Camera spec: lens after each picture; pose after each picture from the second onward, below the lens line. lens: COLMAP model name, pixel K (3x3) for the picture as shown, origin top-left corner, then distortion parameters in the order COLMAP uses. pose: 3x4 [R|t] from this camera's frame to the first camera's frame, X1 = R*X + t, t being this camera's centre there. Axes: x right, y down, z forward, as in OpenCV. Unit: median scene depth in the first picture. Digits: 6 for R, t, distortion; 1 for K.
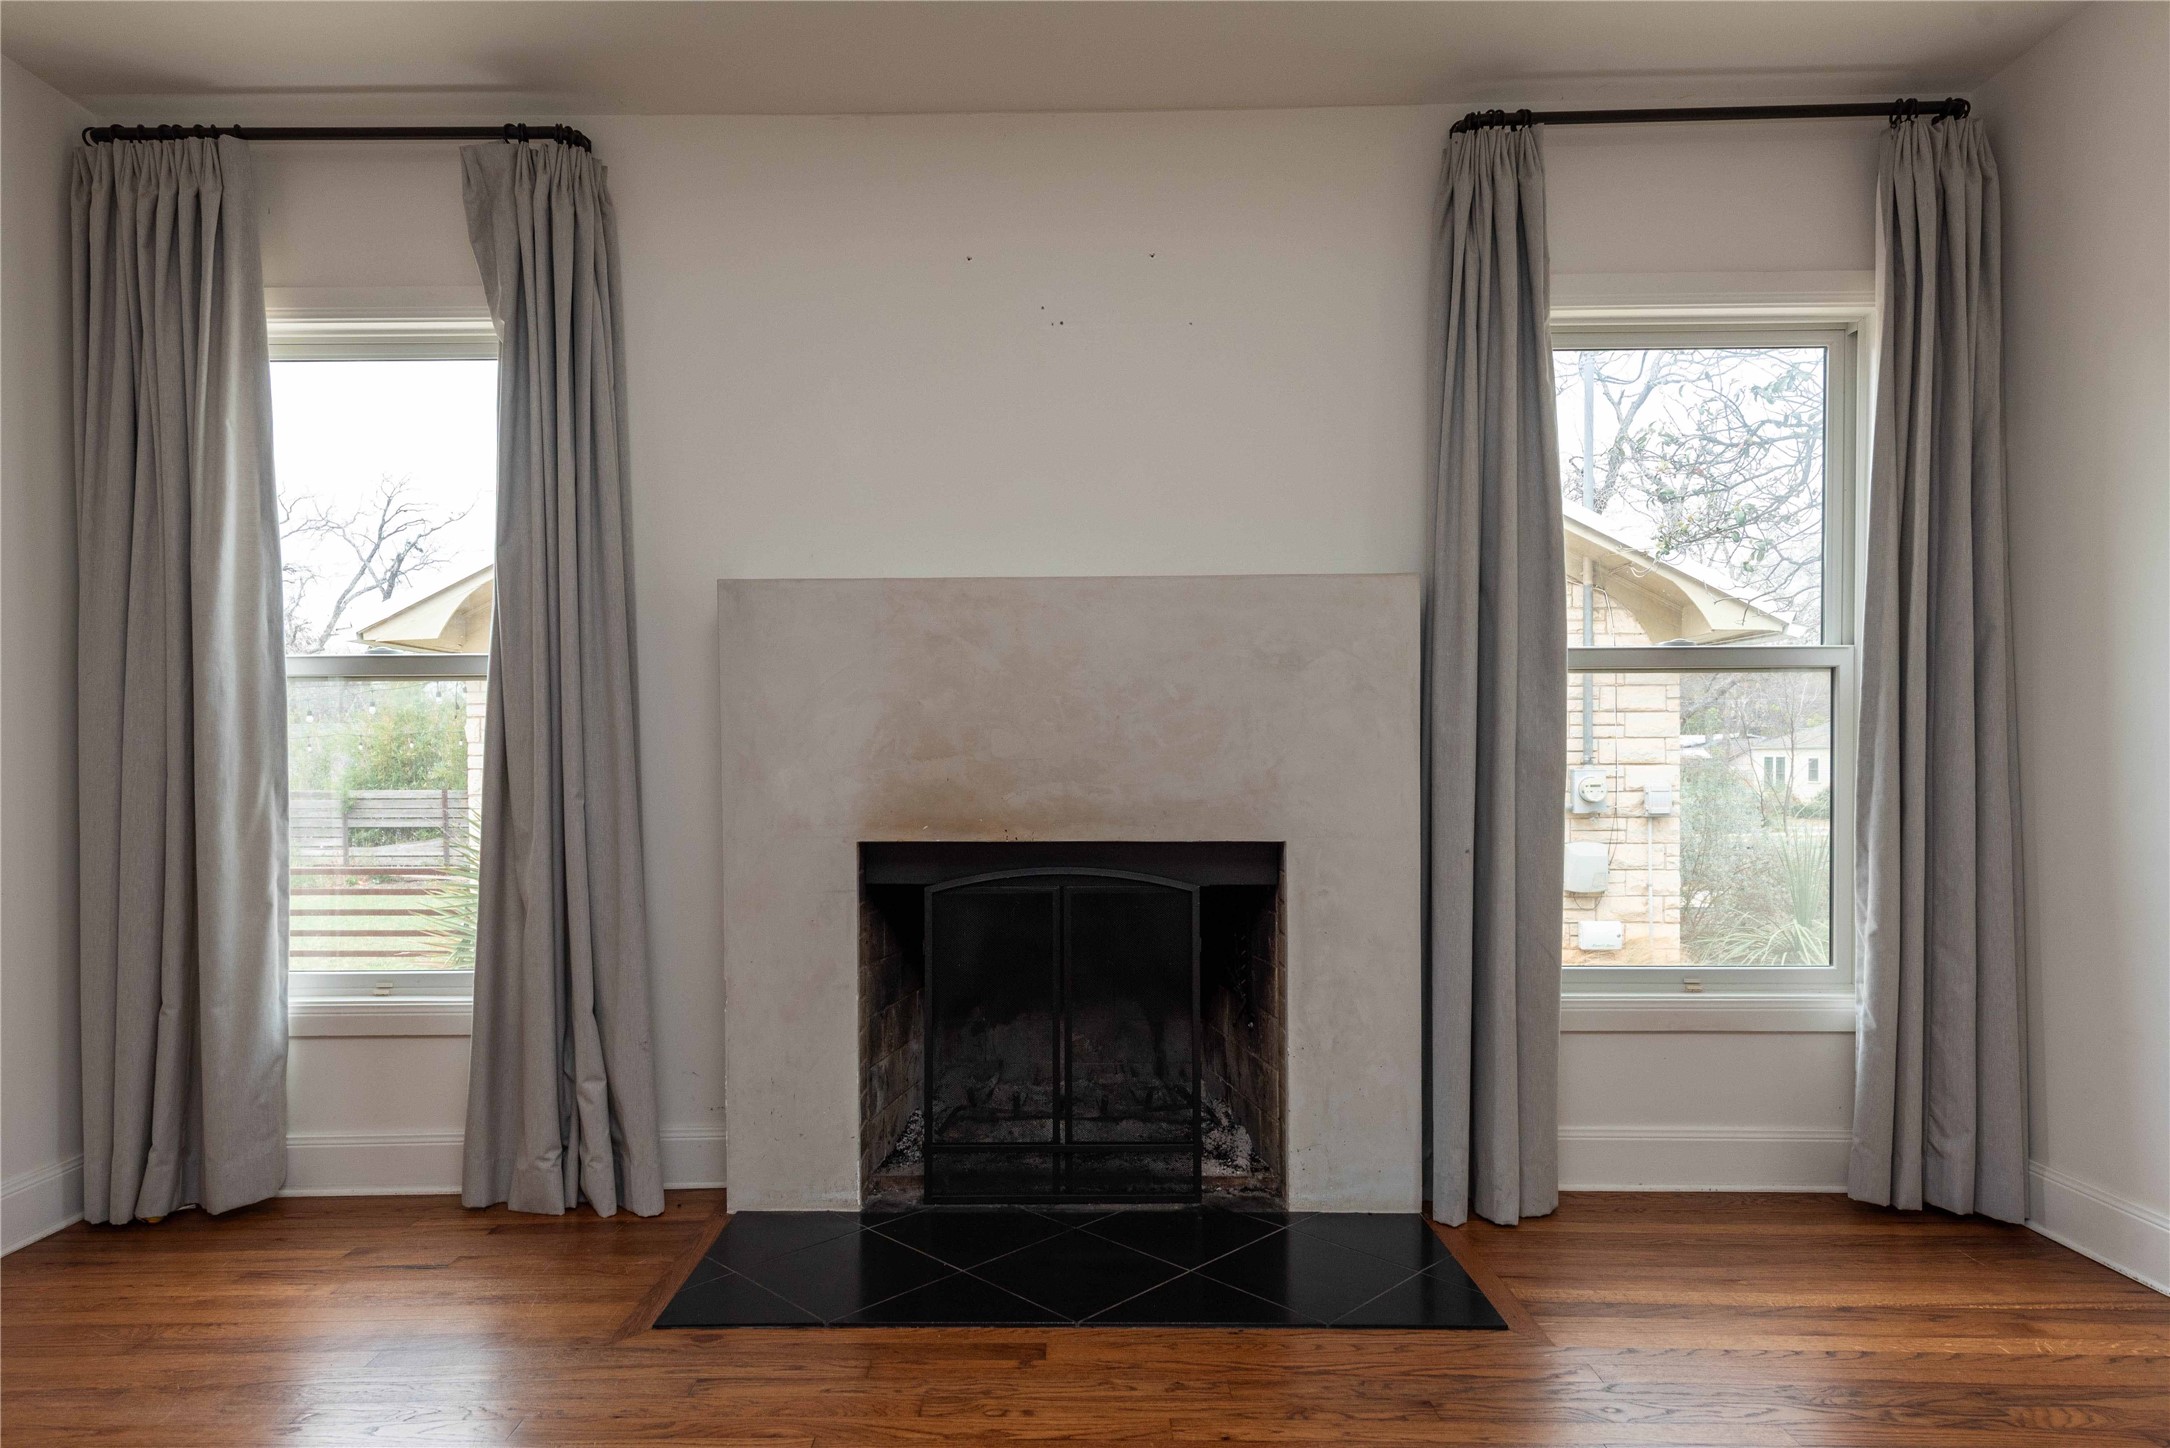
lens RADIAL K [[1199.3, 0, 1084.2], [0, 1199.3, 737.6], [0, 0, 1]] dist [0.017900, -0.000408]
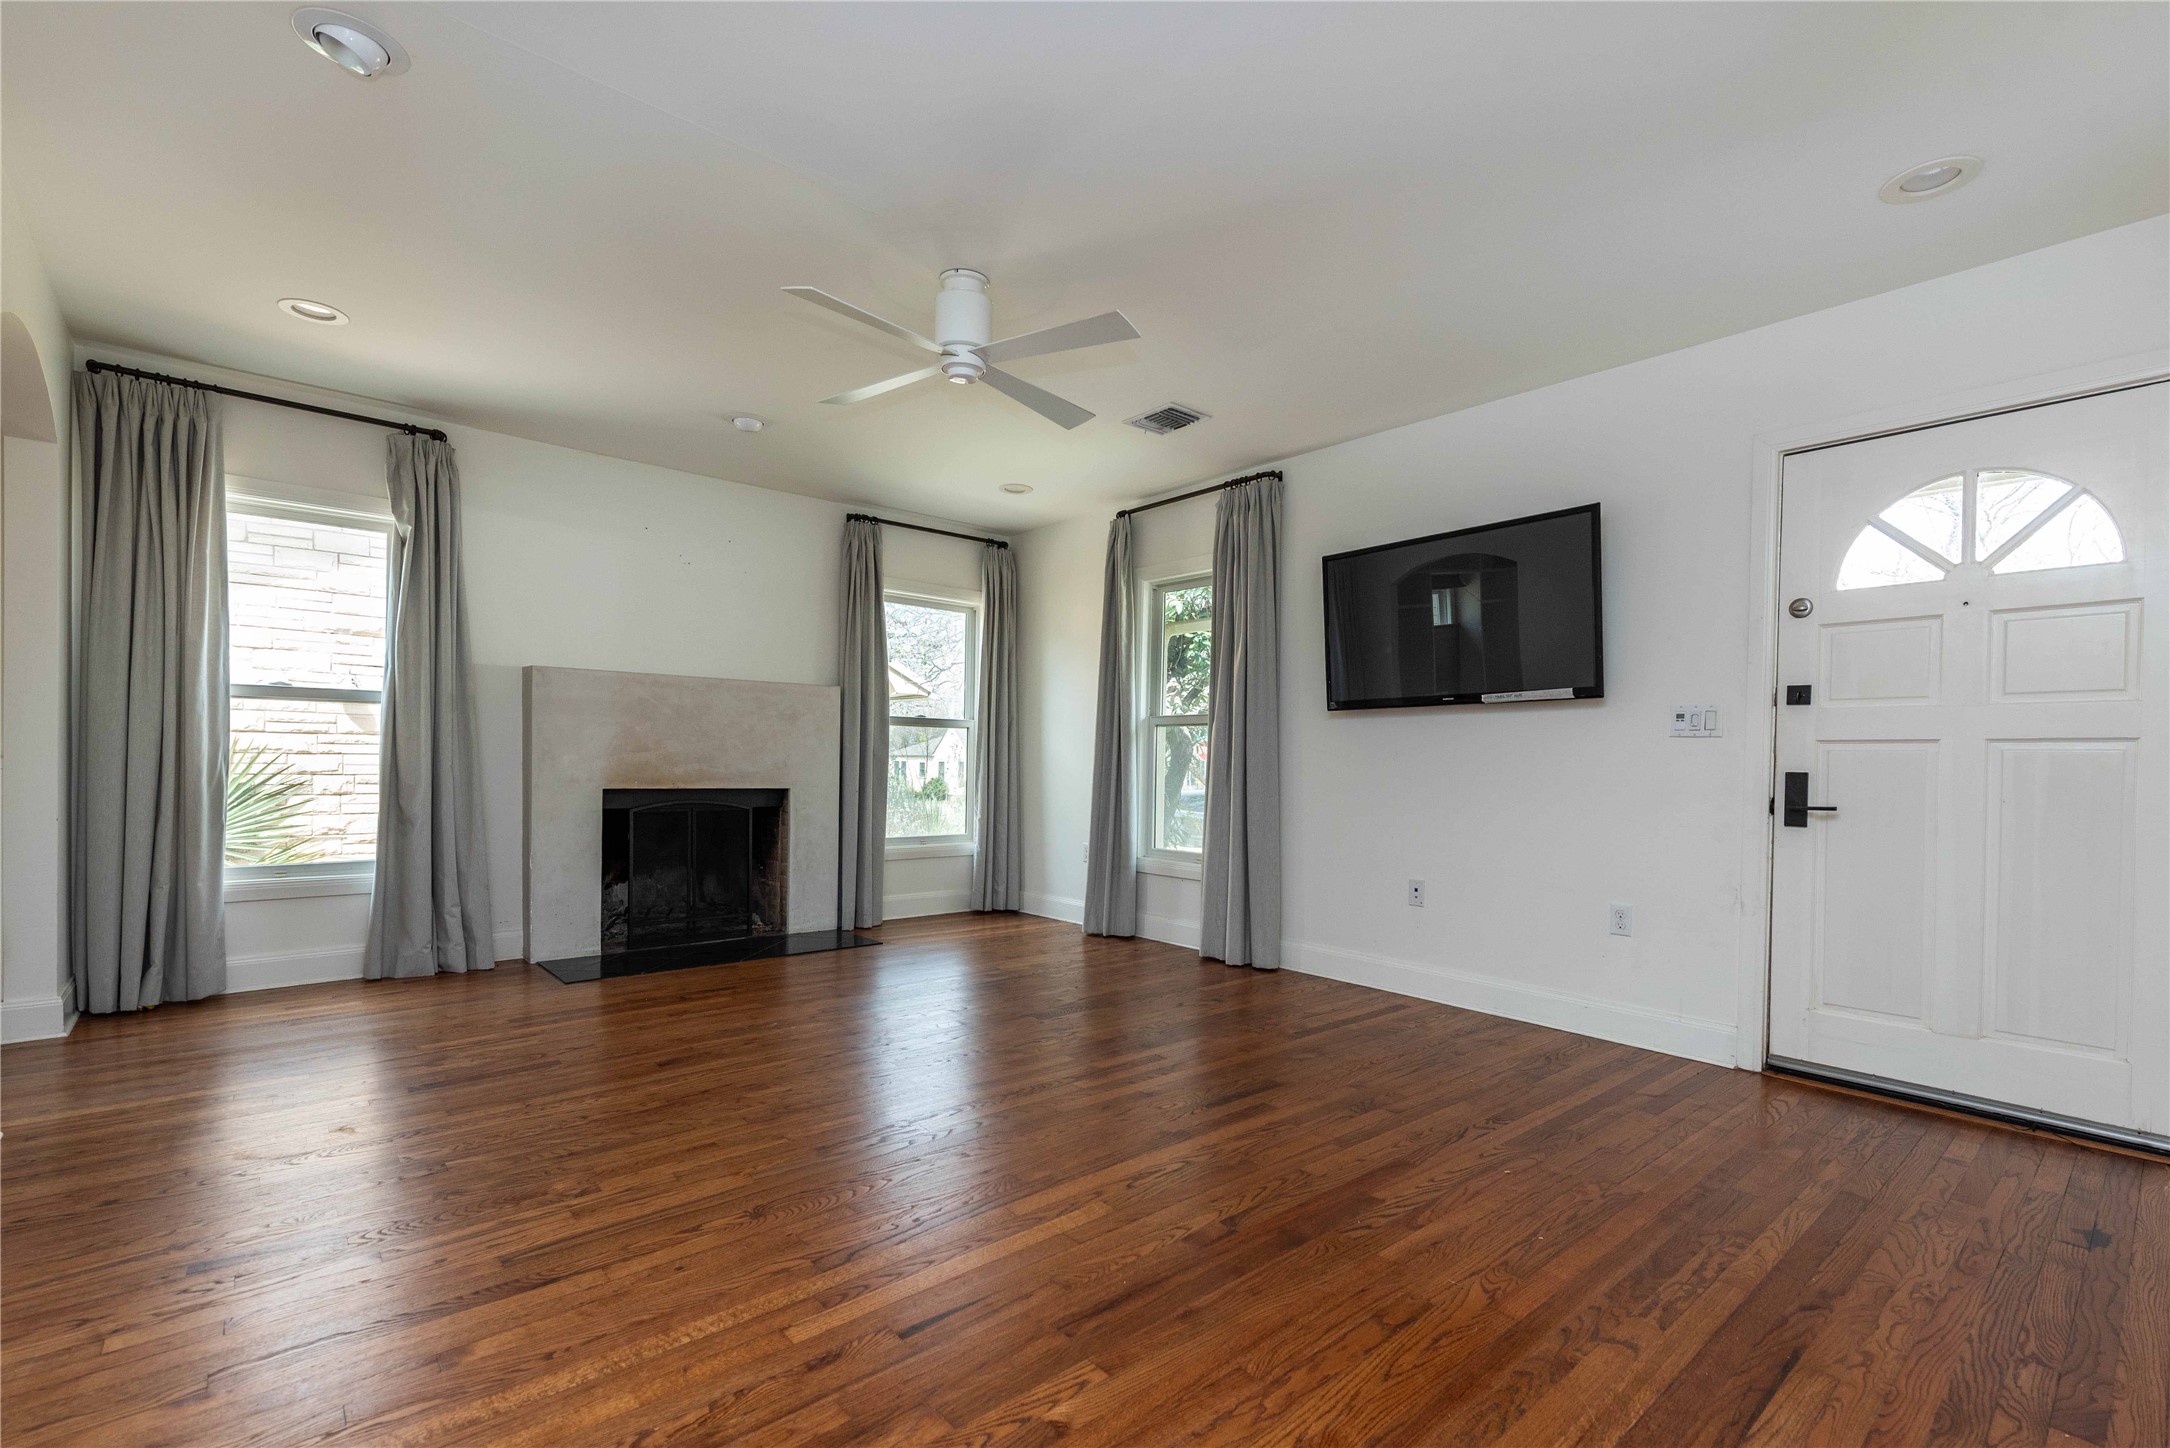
lens RADIAL K [[939.6, 0, 1085.0], [0, 939.6, 724.0], [0, 0, 1]] dist [0.000096, -0.000017]
pose [[0.757337, 0.044106, 0.651533, -0.640736], [-0.005533, 0.998114, -0.061137, 0.067553], [-0.653001, 0.042697, 0.756153, -0.888329]]
